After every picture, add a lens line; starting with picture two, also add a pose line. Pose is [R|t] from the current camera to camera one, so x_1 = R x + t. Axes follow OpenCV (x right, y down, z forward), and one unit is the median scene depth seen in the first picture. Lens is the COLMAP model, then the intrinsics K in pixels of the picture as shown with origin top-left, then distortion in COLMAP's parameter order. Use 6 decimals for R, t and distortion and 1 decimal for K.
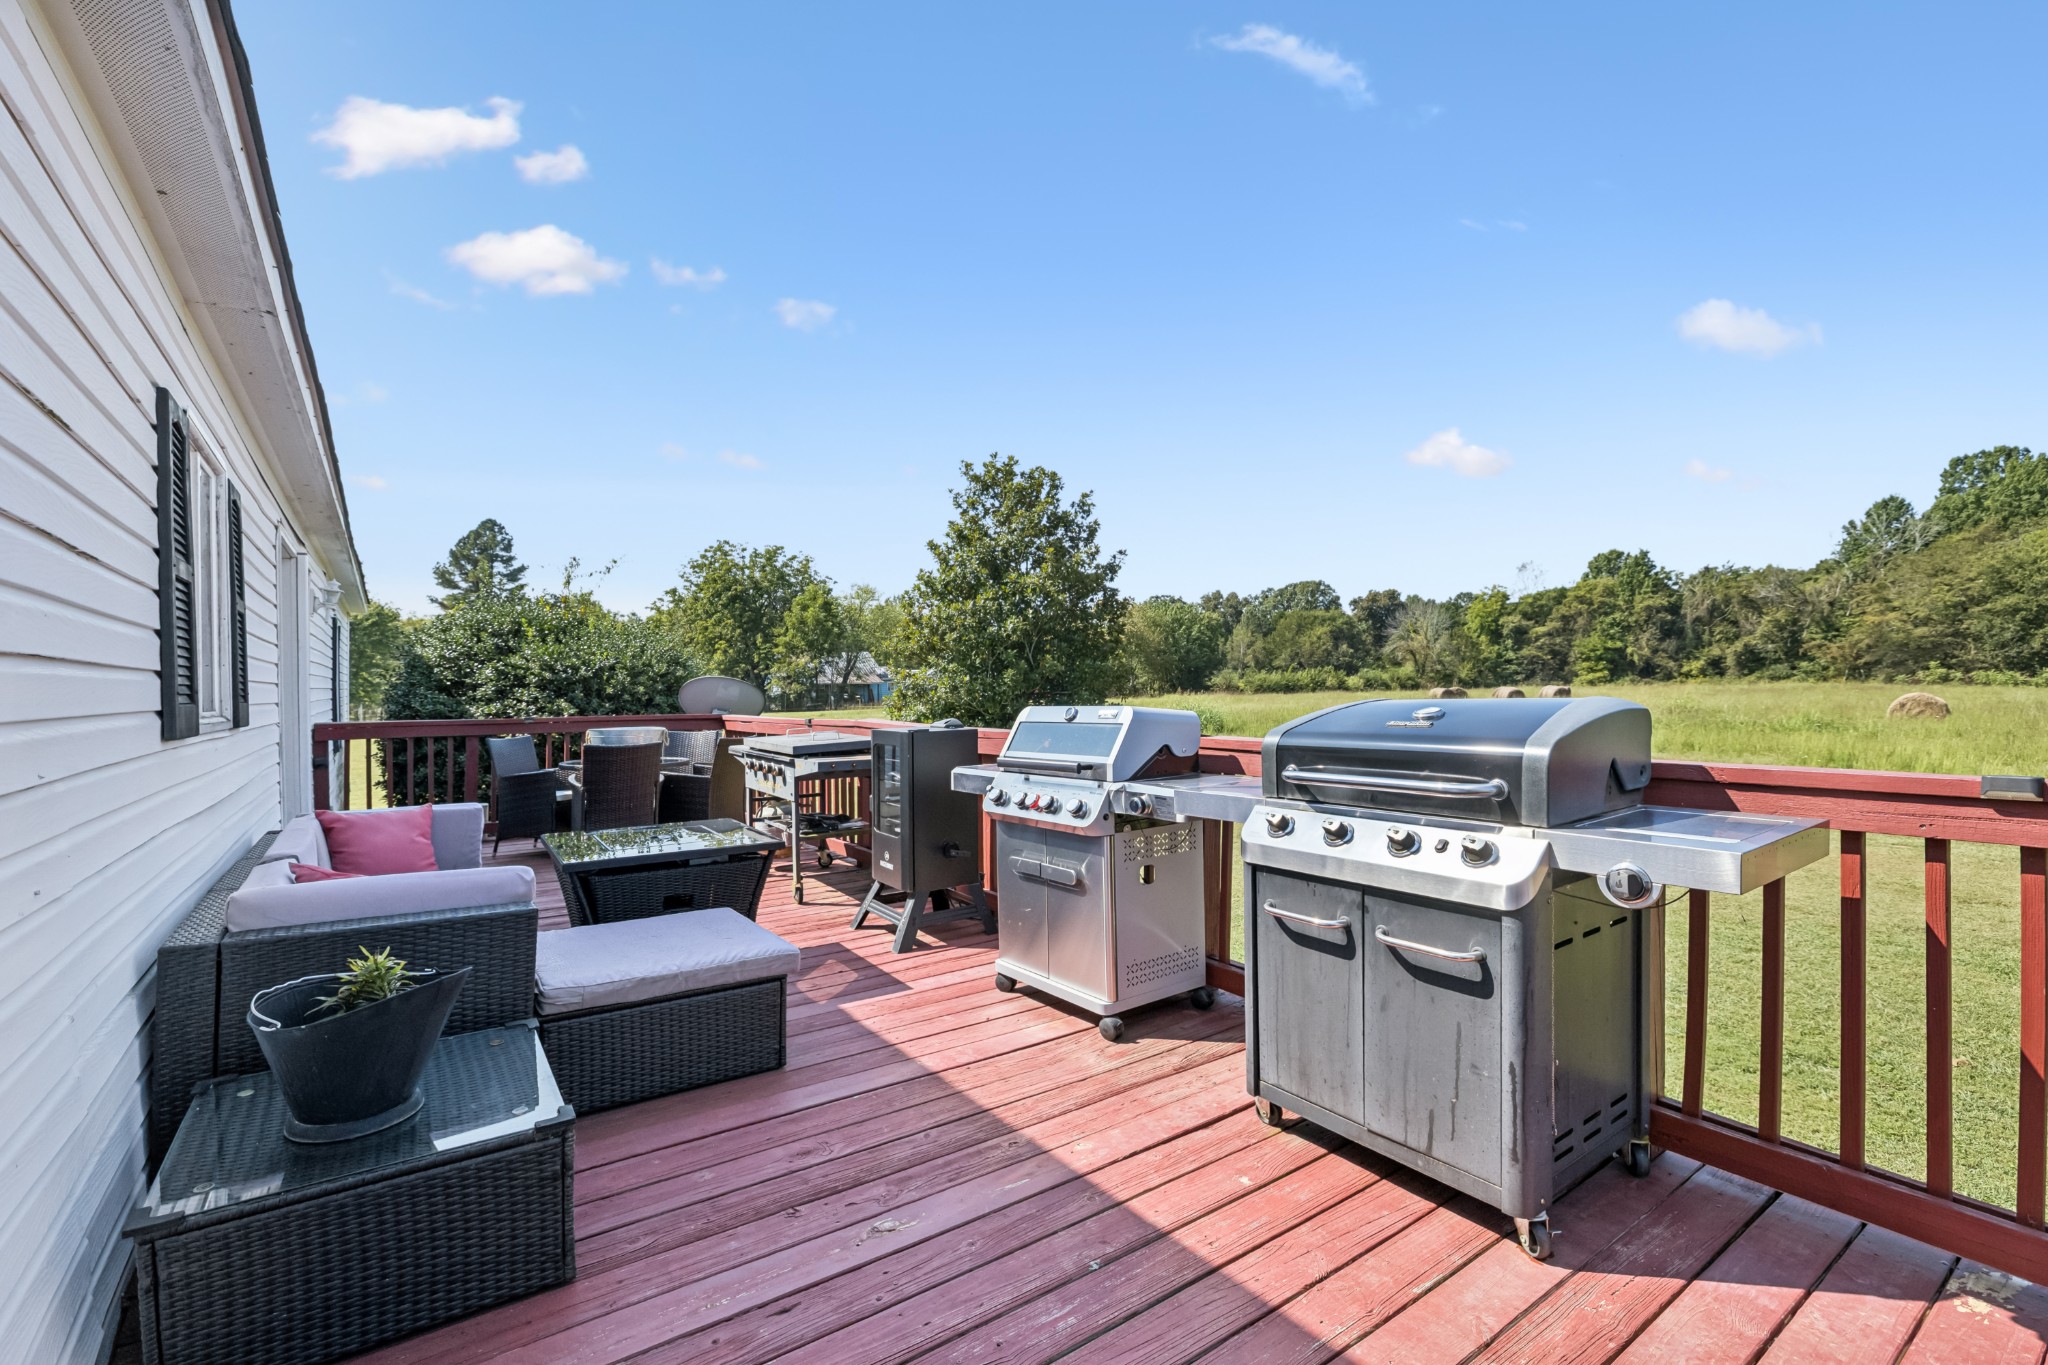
lens RADIAL K [[869.7, 0, 1017.0], [0, 869.7, 681.8], [0, 0, 1]] dist [0.014403, -0.000533]
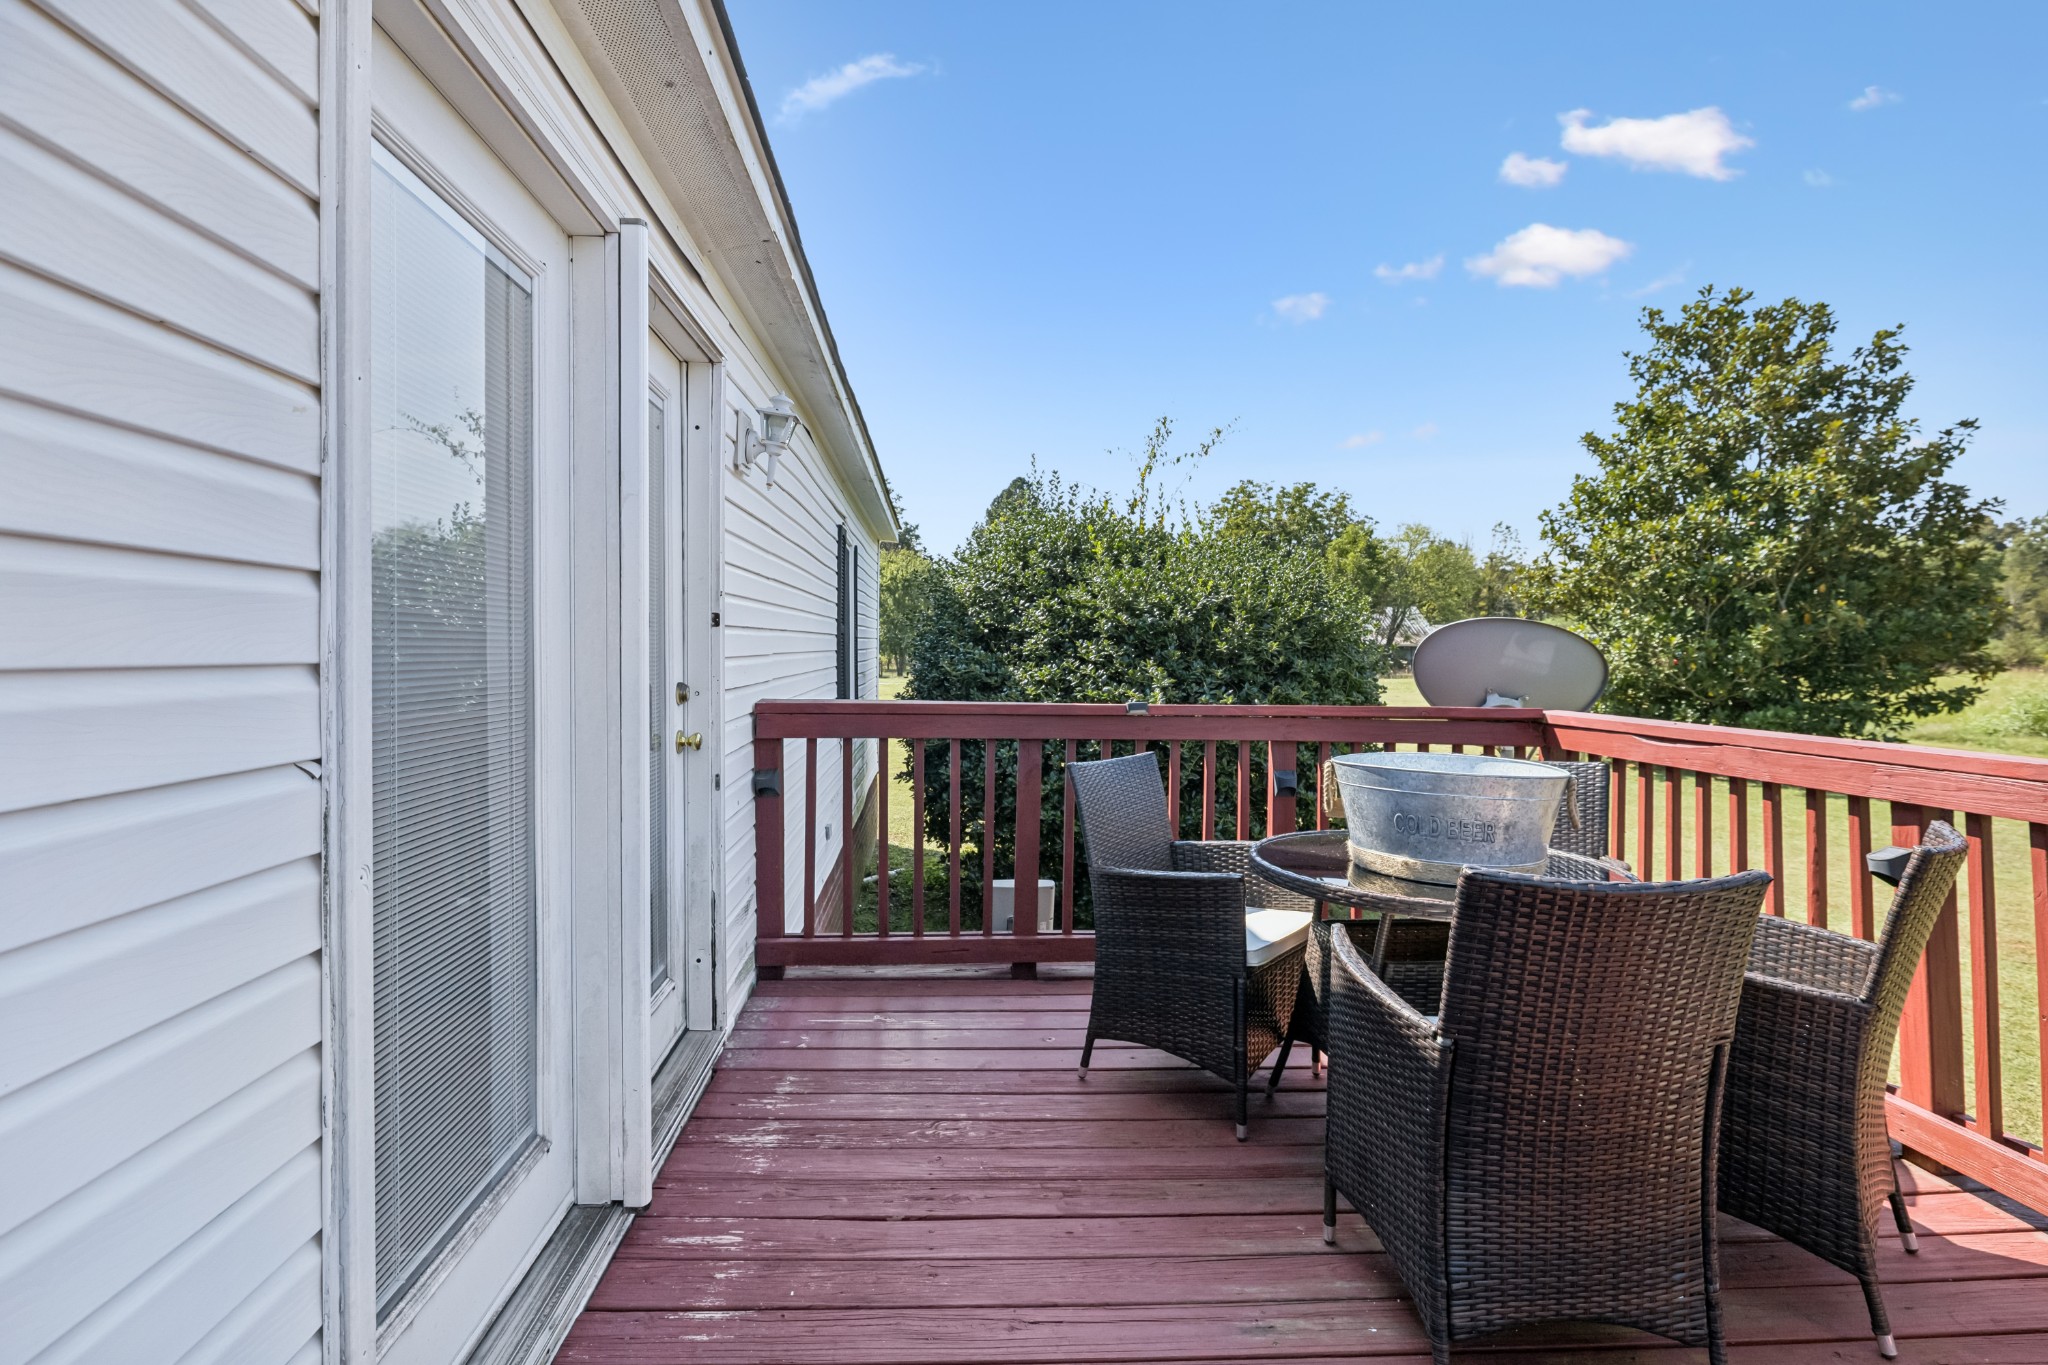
lens RADIAL K [[1048.1, 0, 1018.7], [0, 1048.1, 677.9], [0, 0, 1]] dist [0.001591, 0.000540]
pose [[0.855891, 0.033790, -0.516050, -0.215113], [-0.015982, 0.999115, 0.038913, 0.005447], [0.516908, -0.025058, 0.855674, 0.329032]]
